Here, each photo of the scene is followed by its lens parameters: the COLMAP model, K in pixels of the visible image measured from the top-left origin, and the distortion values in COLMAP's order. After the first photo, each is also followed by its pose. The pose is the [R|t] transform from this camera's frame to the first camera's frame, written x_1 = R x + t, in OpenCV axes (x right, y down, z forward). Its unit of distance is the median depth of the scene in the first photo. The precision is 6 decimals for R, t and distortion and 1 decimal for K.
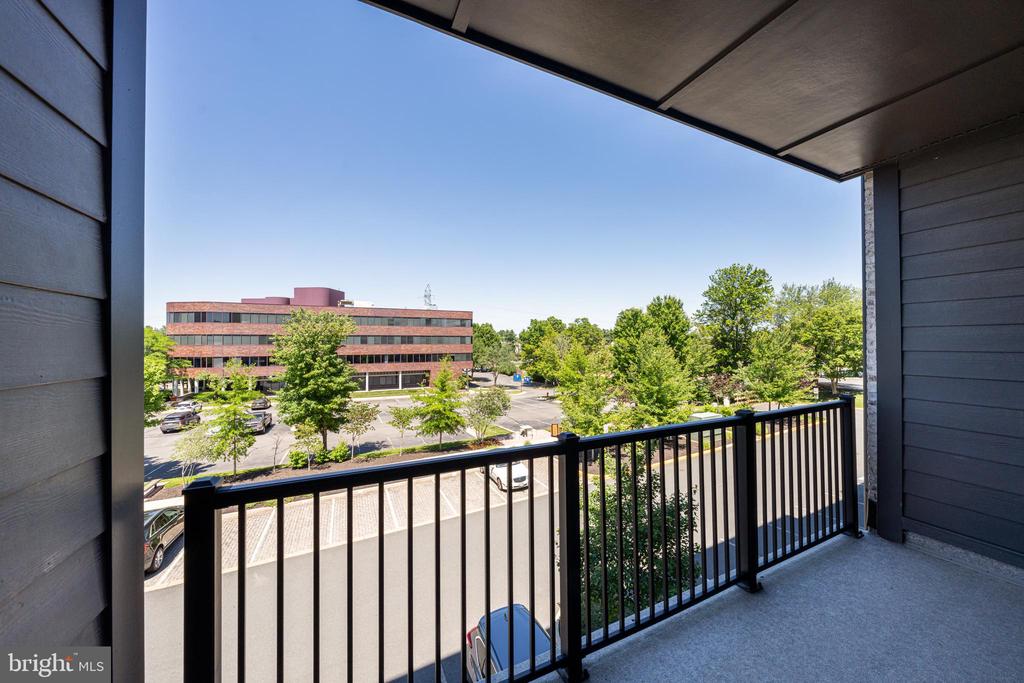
lens RADIAL K [[345.8, 0, 514.4], [0, 345.8, 337.7], [0, 0, 1]] dist [-0.001332, -0.000110]
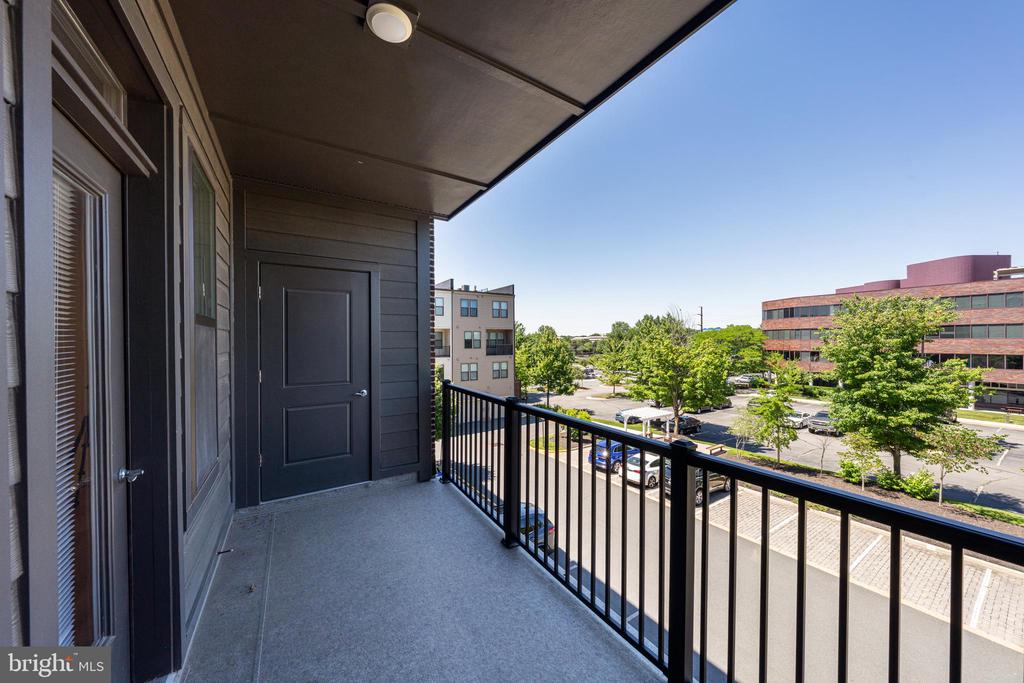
lens RADIAL K [[352.3, 0, 511.7], [0, 352.3, 340.4], [0, 0, 1]] dist [-0.000839, -0.000099]
pose [[0.122095, 0.003037, -0.992514, 0.135328], [0.021321, 0.999757, 0.005682, 0.000780], [0.992289, -0.021855, 0.122000, 0.062099]]
